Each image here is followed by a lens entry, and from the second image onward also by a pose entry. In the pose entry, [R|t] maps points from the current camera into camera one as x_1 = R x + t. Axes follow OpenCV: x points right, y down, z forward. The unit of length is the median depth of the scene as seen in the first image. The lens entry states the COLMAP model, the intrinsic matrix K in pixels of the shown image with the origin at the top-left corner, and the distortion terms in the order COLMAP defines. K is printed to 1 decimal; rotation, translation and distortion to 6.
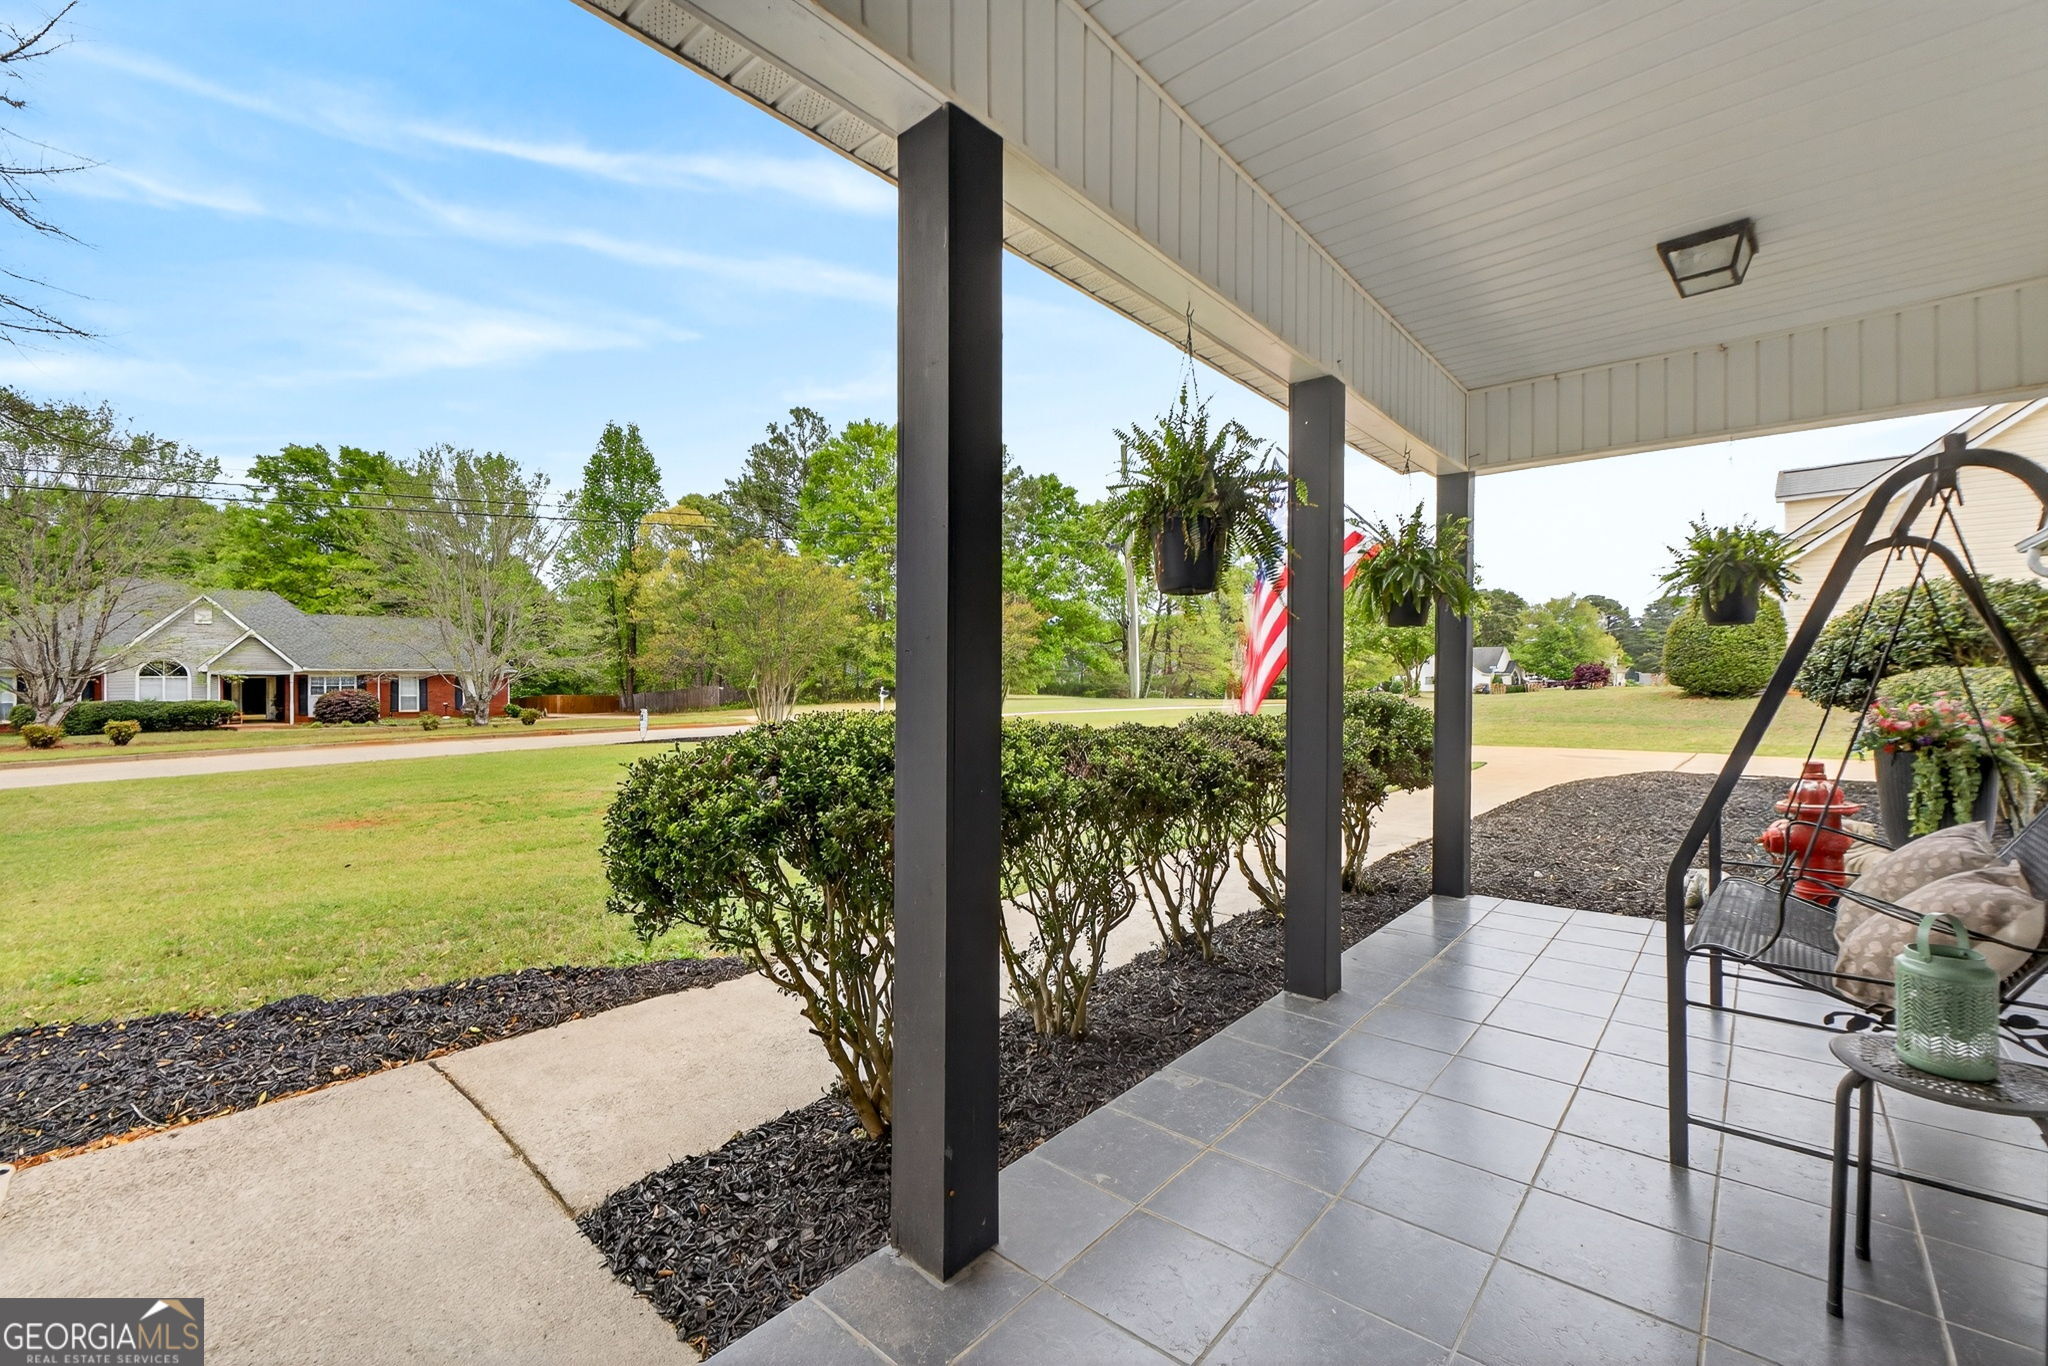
lens RADIAL K [[854.9, 0, 1024.0], [0, 854.9, 683.0], [0, 0, 1]] dist [-0.002001, -0.000369]
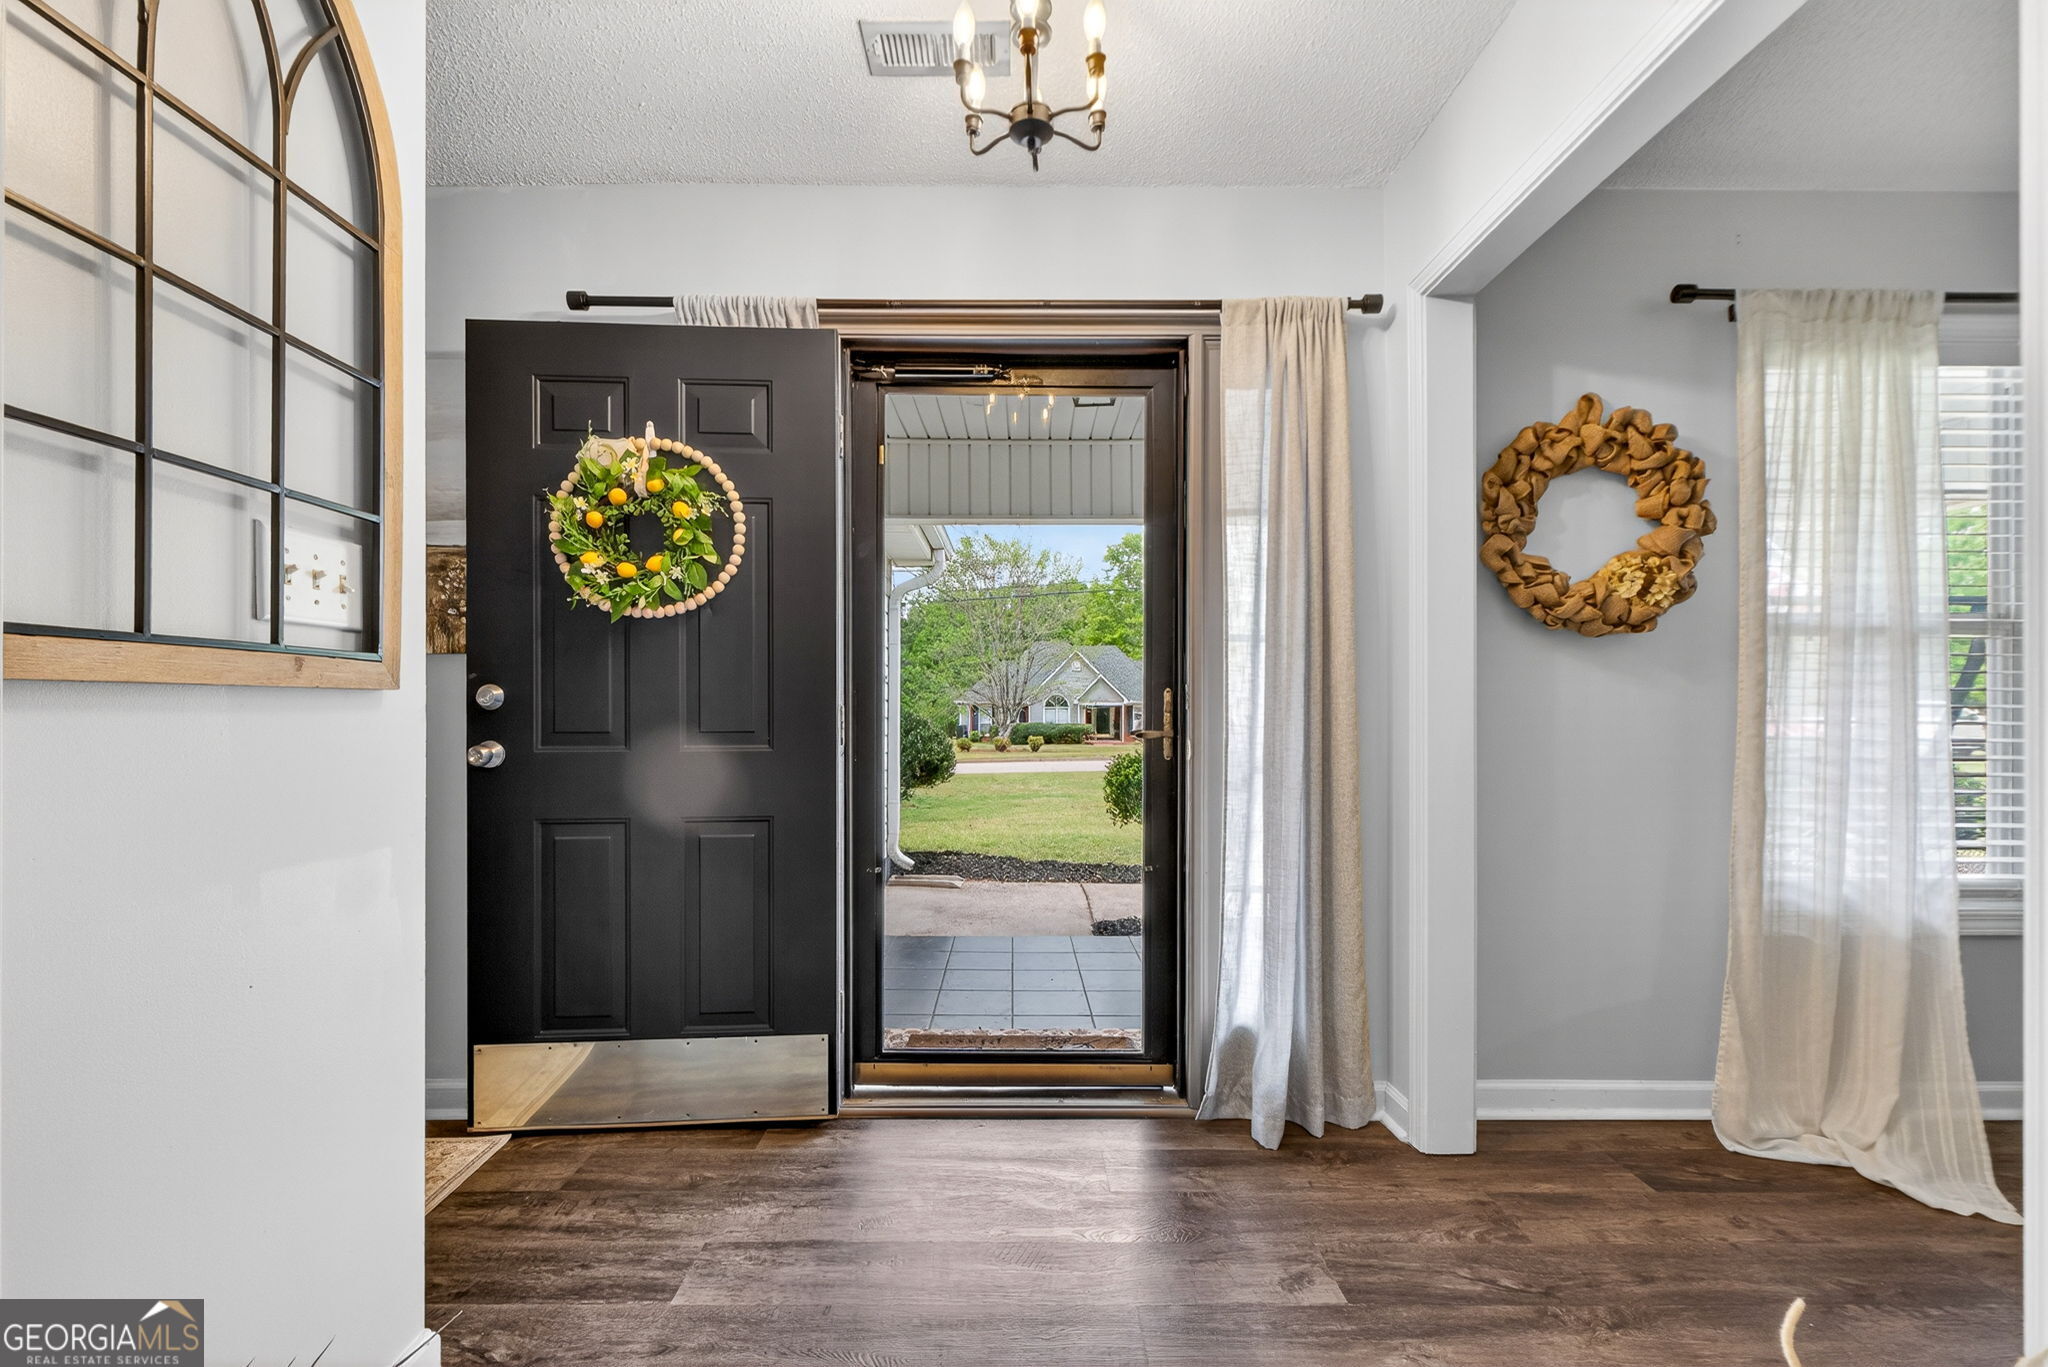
lens RADIAL K [[854.9, 0, 1024.0], [0, 854.9, 683.5], [0, 0, 1]] dist [-0.002001, -0.000369]
pose [[0.671253, -0.019753, -0.740965, 0.076777], [-0.005061, 0.999499, -0.031231, -0.002384], [0.741211, 0.024714, 0.670817, -0.056519]]
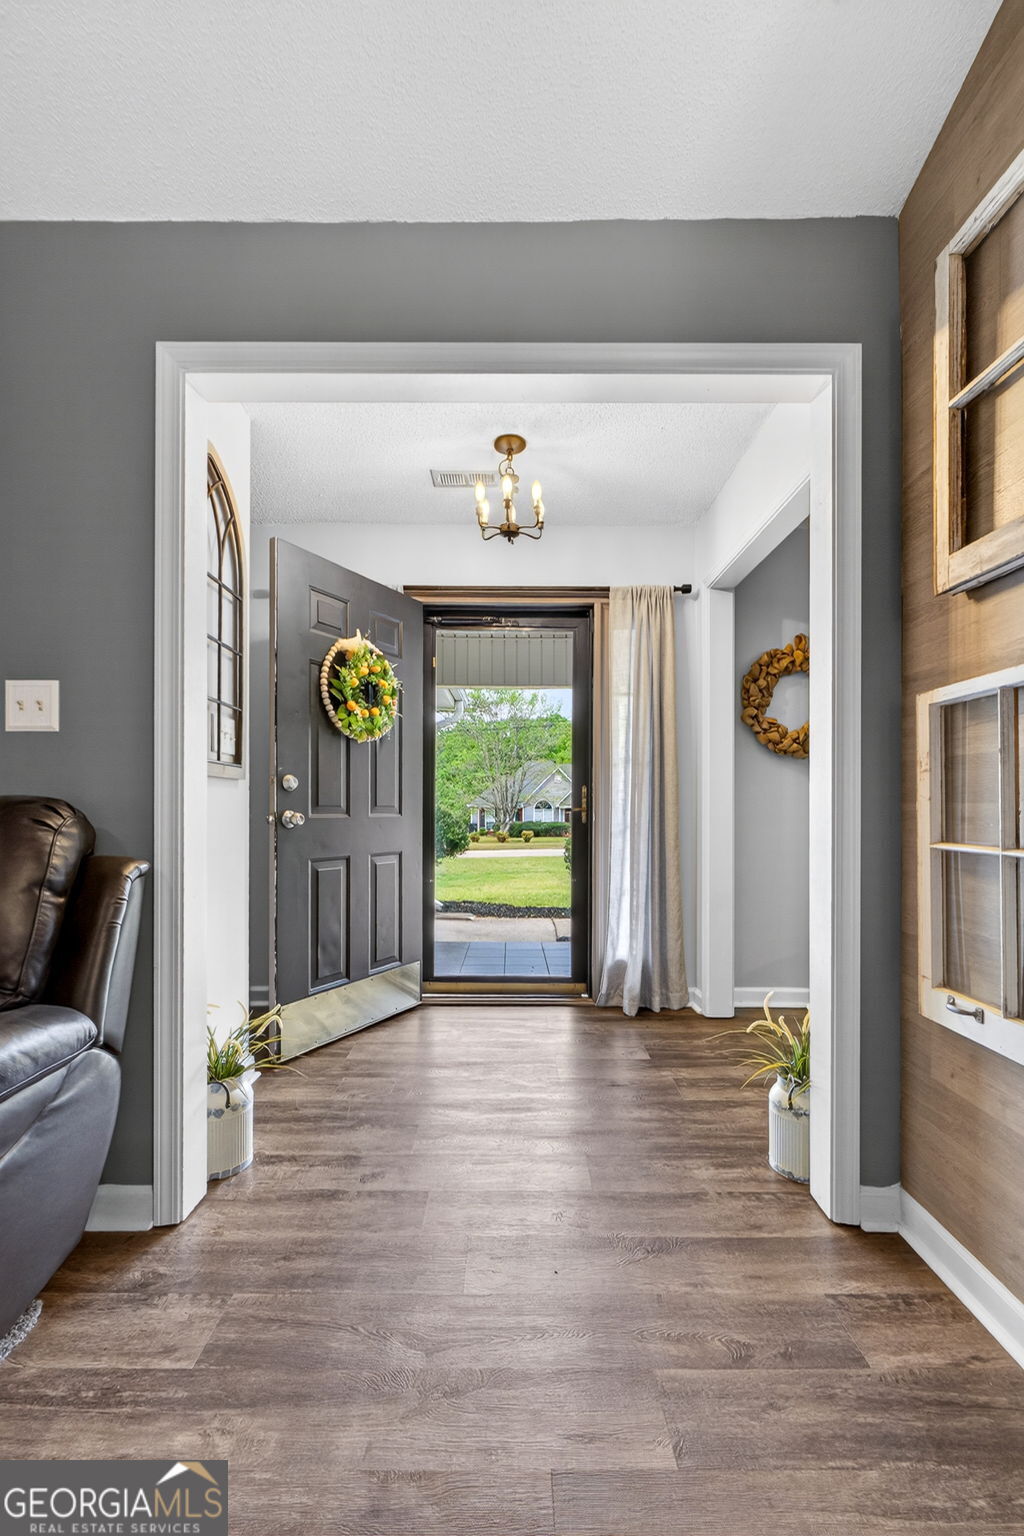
lens RADIAL K [[647.7, 0, 523.5], [0, 647.7, 808.3], [0, 0, 1]] dist [-0.010798, 0.000053]
pose [[0.675889, 0.000056, -0.737004, 0.099939], [-0.007594, 0.999947, -0.006888, 0.000016], [0.736965, 0.010252, 0.675853, -0.075398]]
